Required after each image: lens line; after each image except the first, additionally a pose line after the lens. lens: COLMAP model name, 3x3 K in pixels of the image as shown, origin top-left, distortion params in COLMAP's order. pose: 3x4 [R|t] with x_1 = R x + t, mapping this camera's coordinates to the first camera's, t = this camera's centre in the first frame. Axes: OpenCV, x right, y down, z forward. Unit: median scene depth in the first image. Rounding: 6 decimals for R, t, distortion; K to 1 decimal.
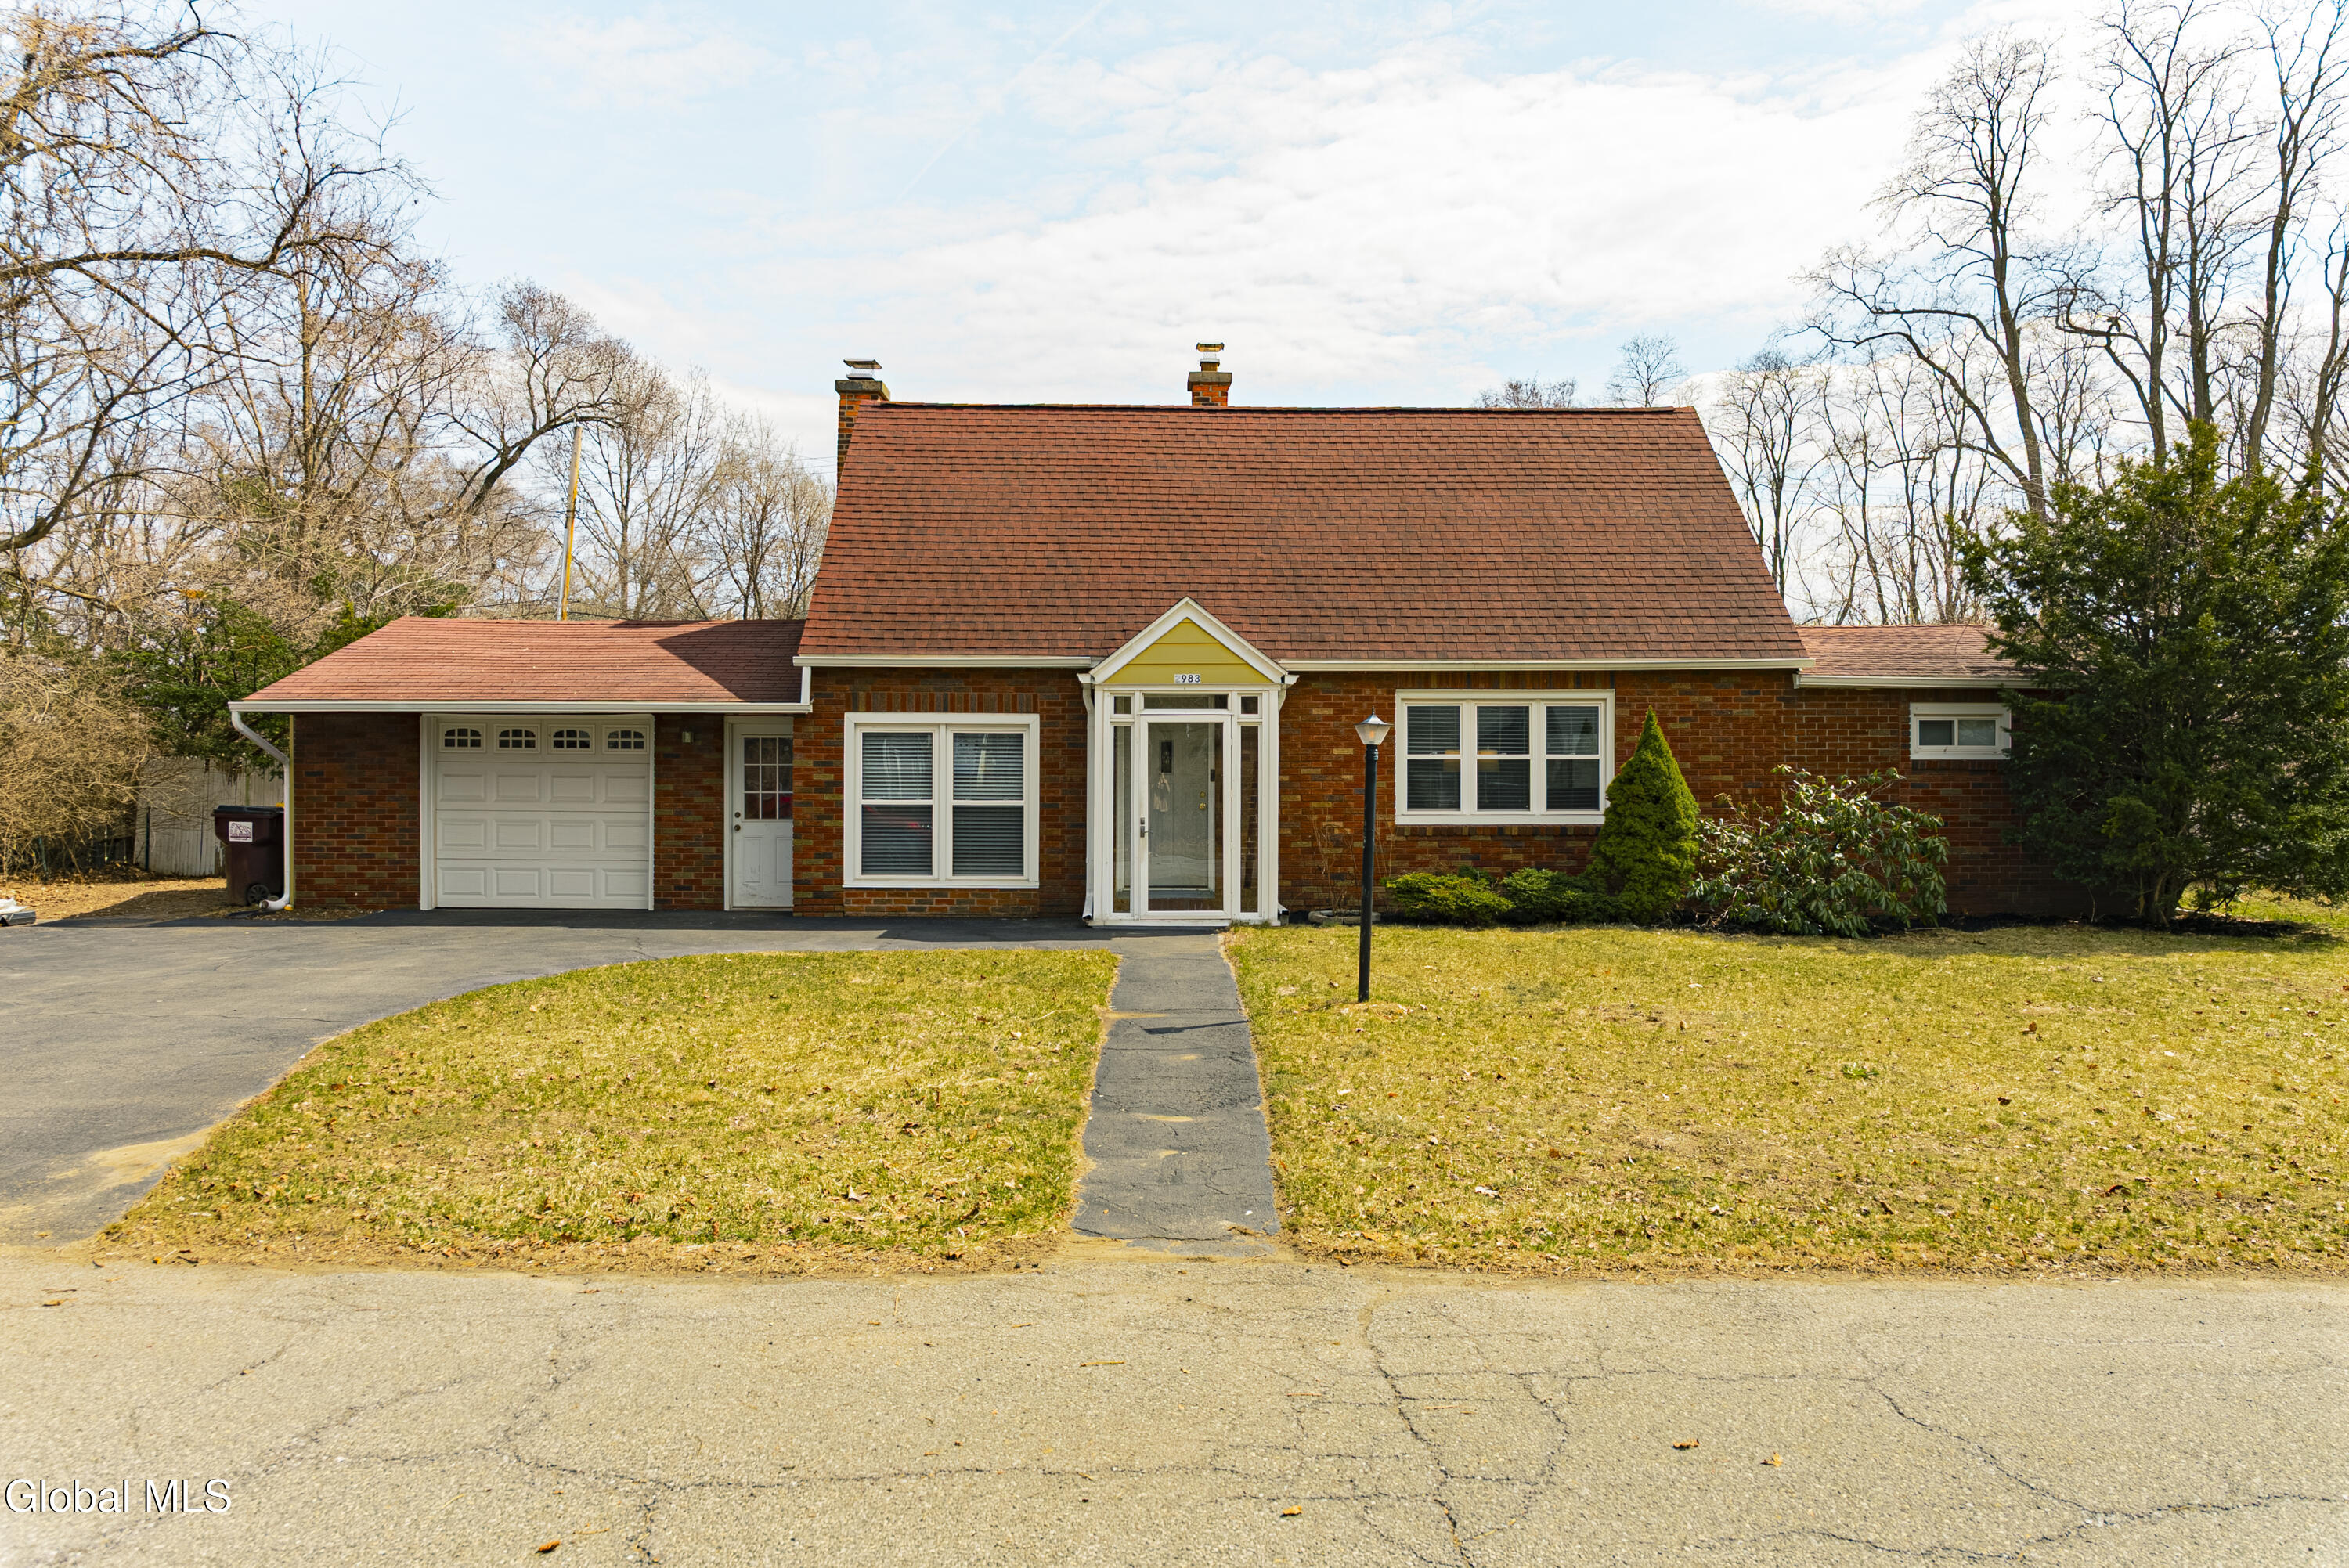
lens RADIAL K [[1578.5, 0, 1174.6], [0, 1578.5, 779.1], [0, 0, 1]] dist [-0.009893, -0.011294]
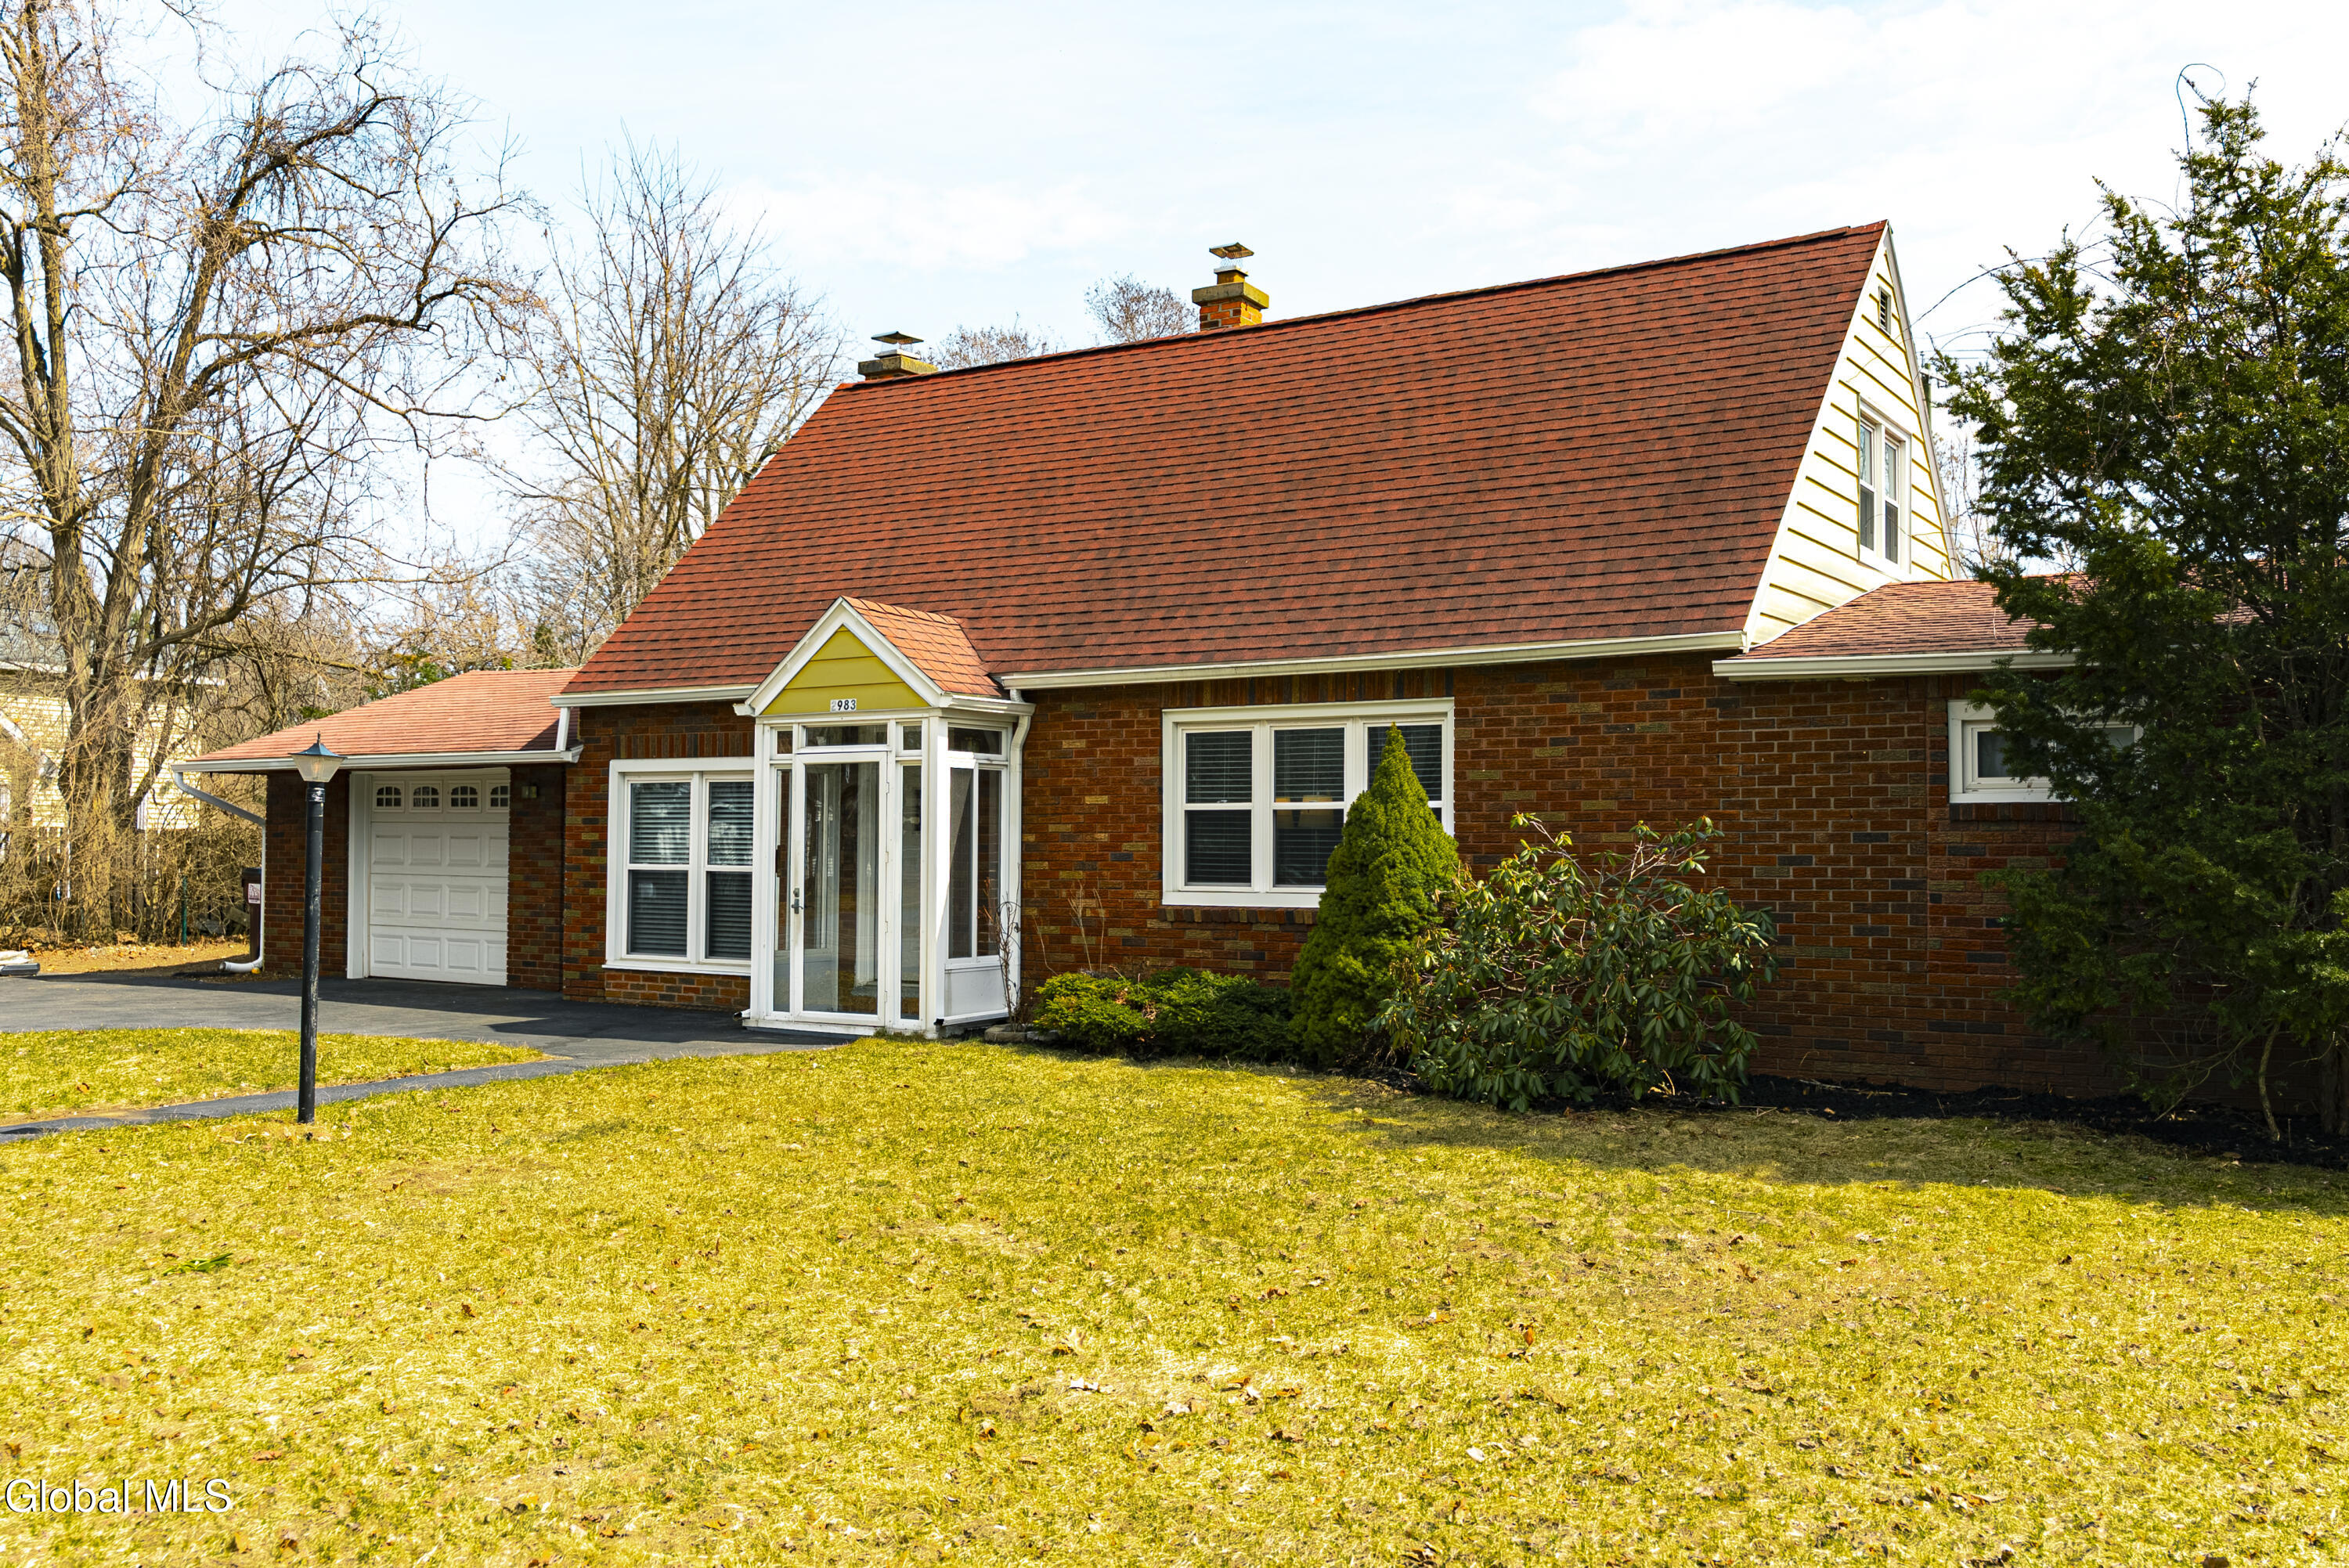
lens RADIAL K [[2024.1, 0, 1171.2], [0, 2024.1, 759.2], [0, 0, 1]] dist [0.004892, -0.001450]
pose [[0.830931, -0.022506, -0.555920, 0.638468], [-0.004858, 0.998850, -0.047699, 0.007384], [0.556354, 0.042335, 0.829866, 0.265427]]
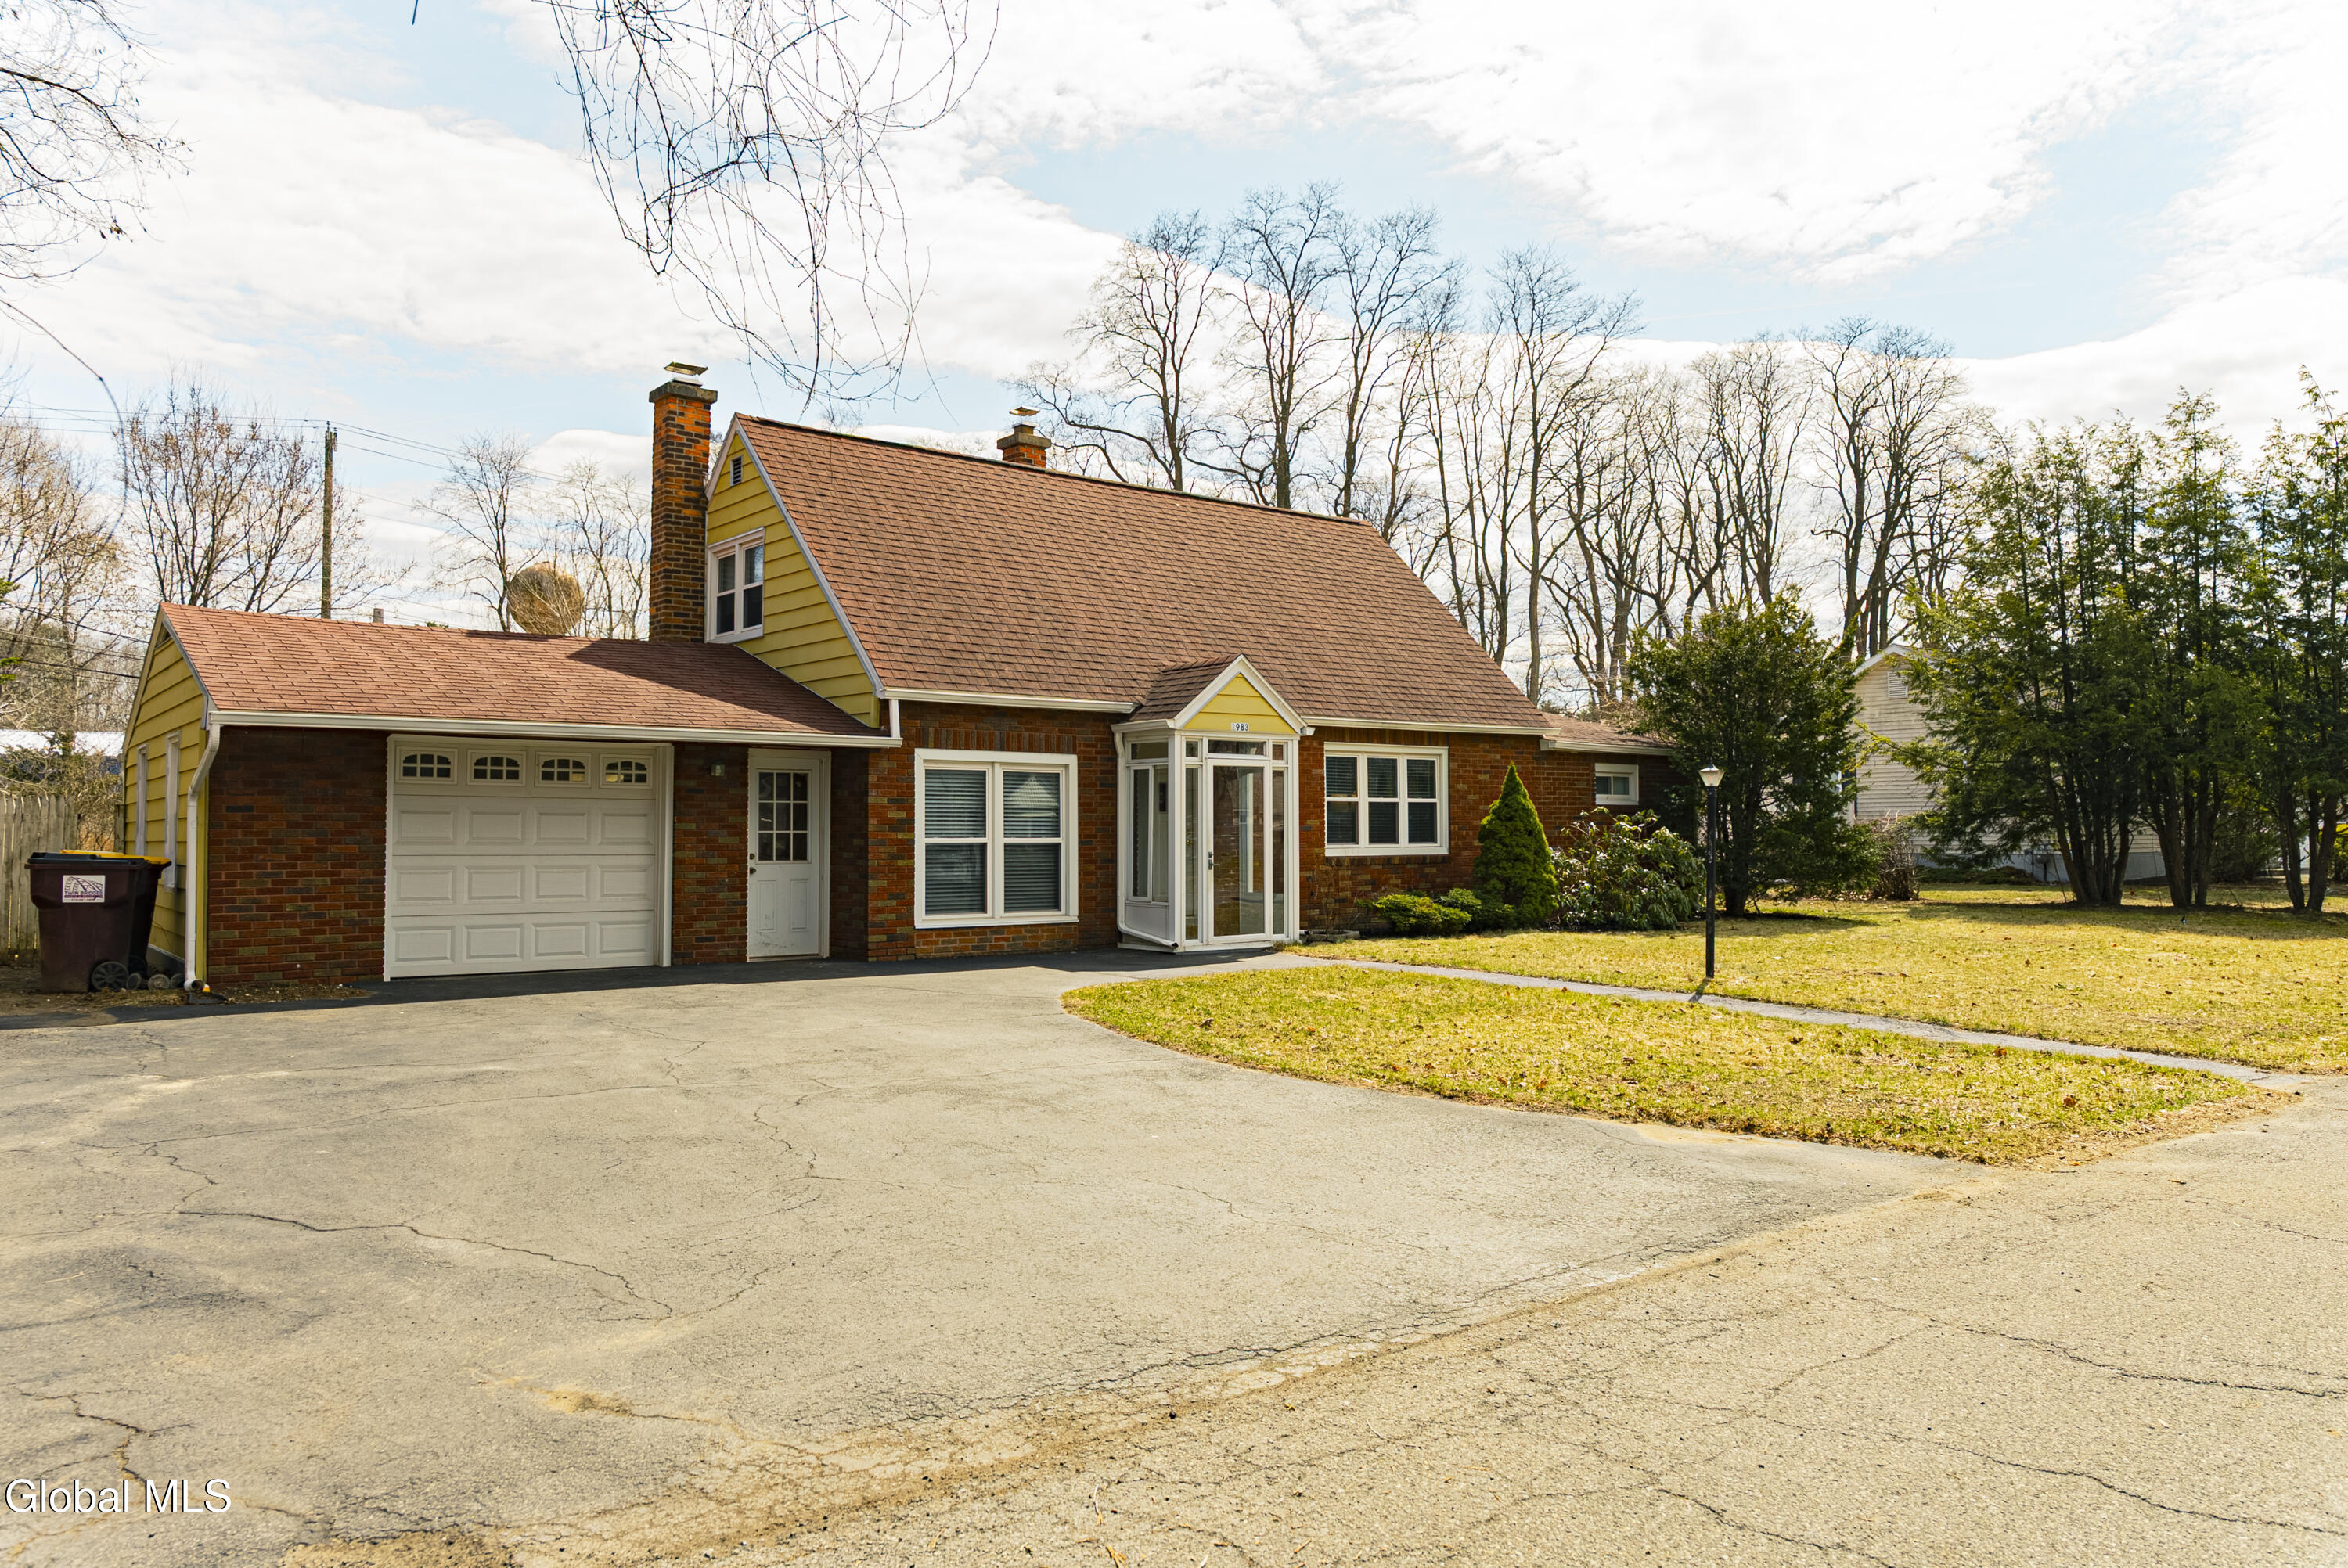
lens RADIAL K [[1577.8, 0, 1174.1], [0, 1577.8, 779.1], [0, 0, 1]] dist [-0.009893, -0.011294]
pose [[0.793218, 0.016401, 0.608717, -0.668347], [0.004478, 0.999453, -0.032764, 0.009214], [-0.608921, 0.028715, 0.792711, 0.132669]]
